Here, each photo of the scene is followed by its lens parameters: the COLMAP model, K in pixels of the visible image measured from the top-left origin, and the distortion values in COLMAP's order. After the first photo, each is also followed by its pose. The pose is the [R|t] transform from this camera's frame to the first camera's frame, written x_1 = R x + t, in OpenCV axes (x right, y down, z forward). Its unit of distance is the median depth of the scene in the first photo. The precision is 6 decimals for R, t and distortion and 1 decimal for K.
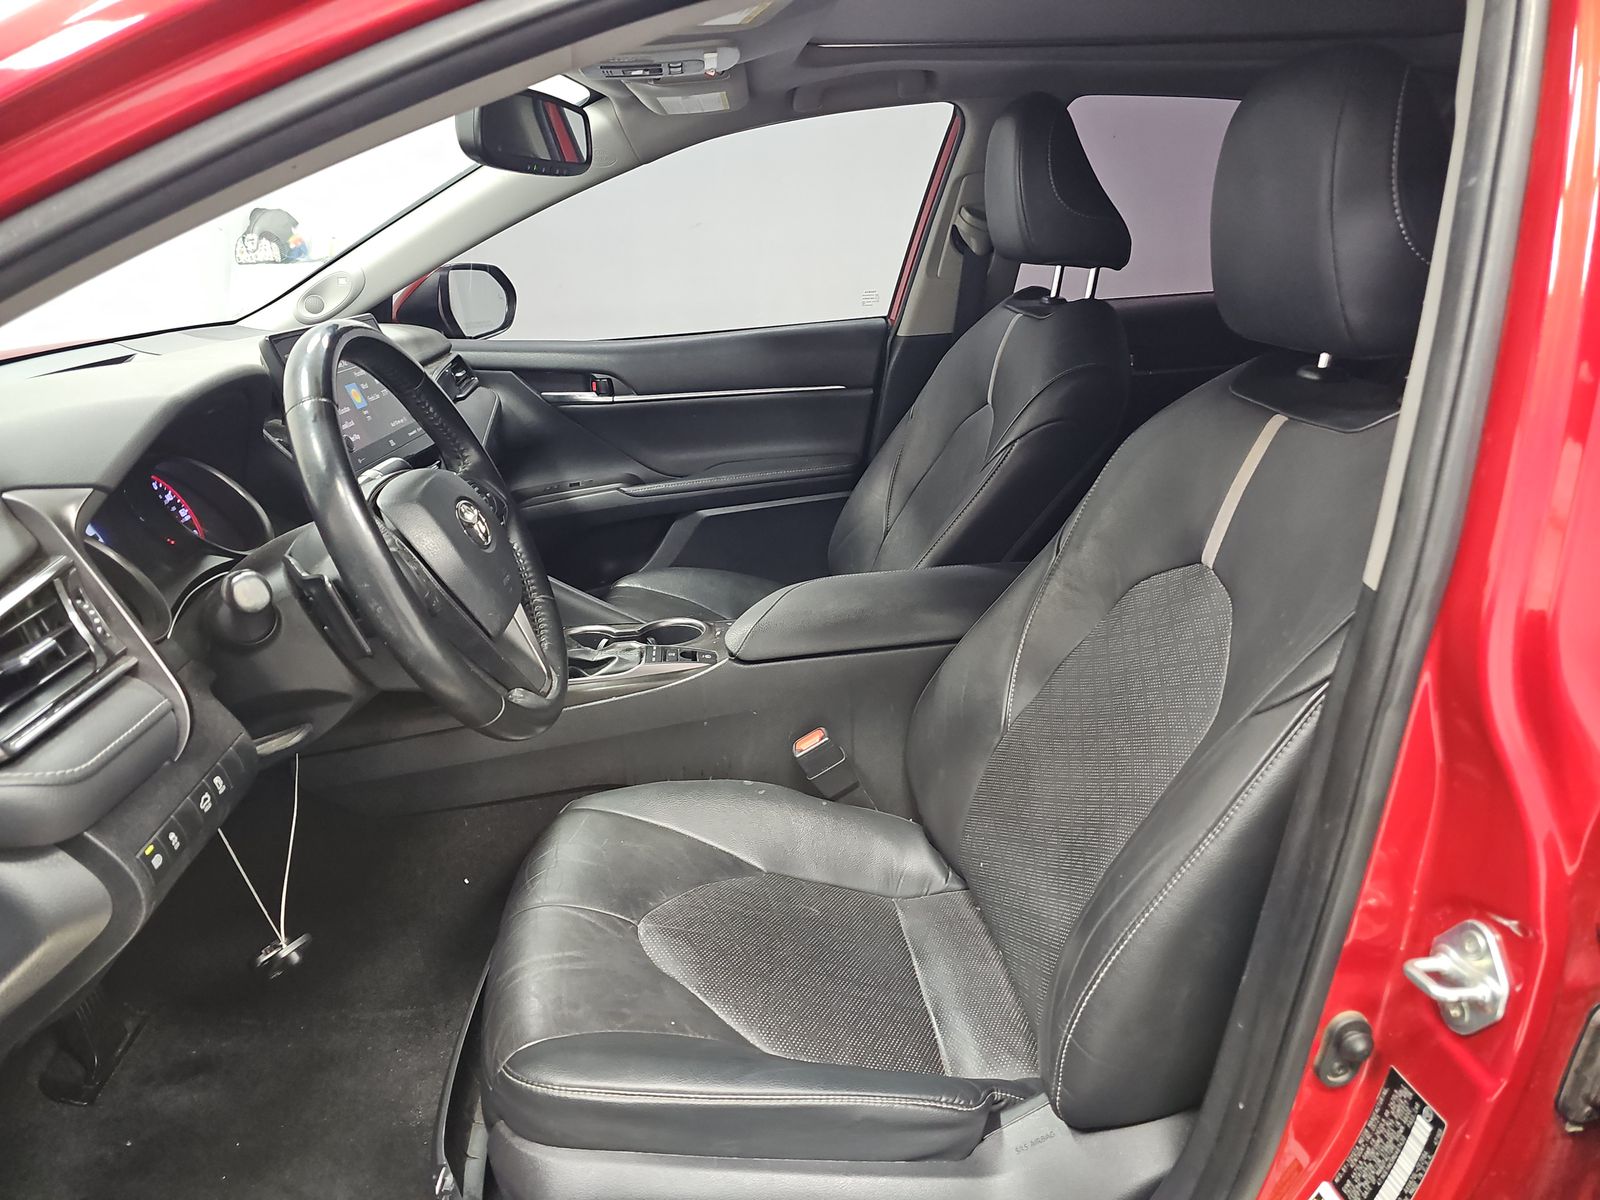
lens RADIAL K [[1064.9, 0, 800.0], [0, 1064.9, 600.0], [0, 0, 1]] dist [-0.003183, -0.003356]
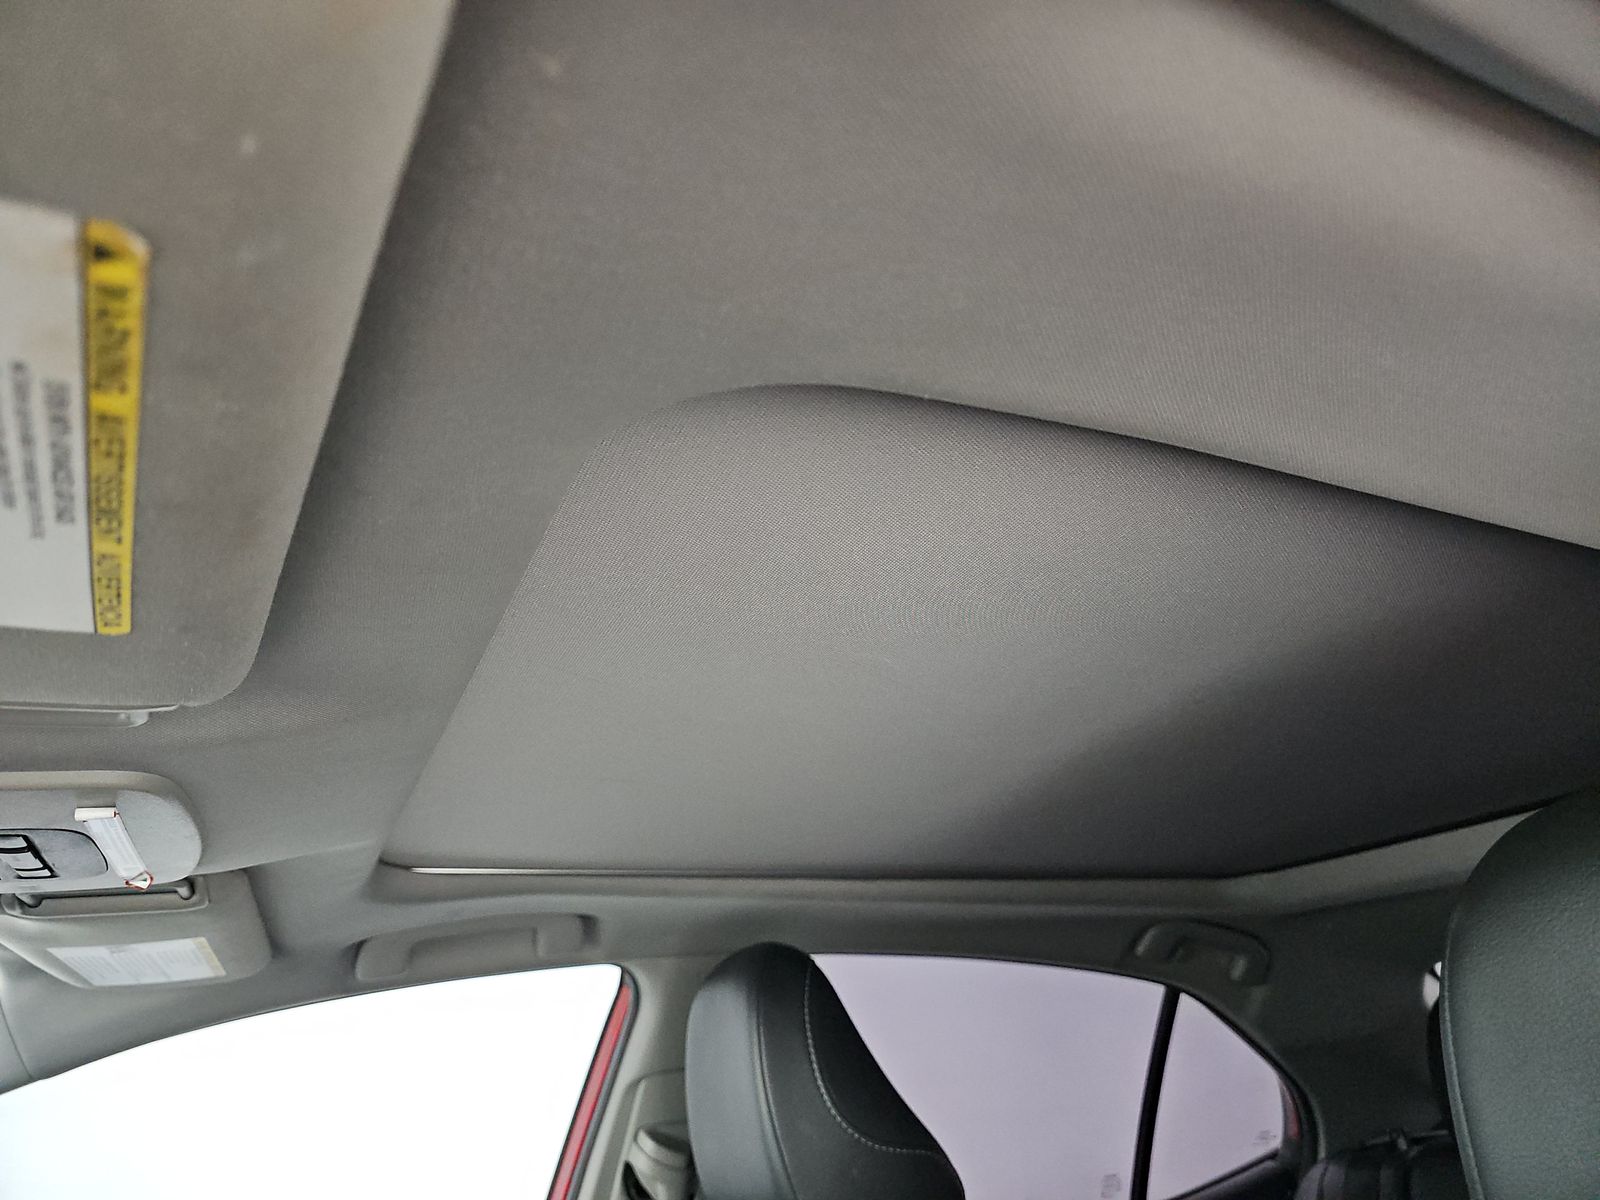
lens RADIAL K [[1064.9, 0, 800.0], [0, 1064.9, 600.0], [0, 0, 1]] dist [-0.003183, -0.003356]
pose [[0.946435, 0.095435, 0.308468, 0.024962], [0.153077, 0.708532, -0.688876, -0.164578], [-0.284303, 0.699196, 0.655971, 0.396723]]
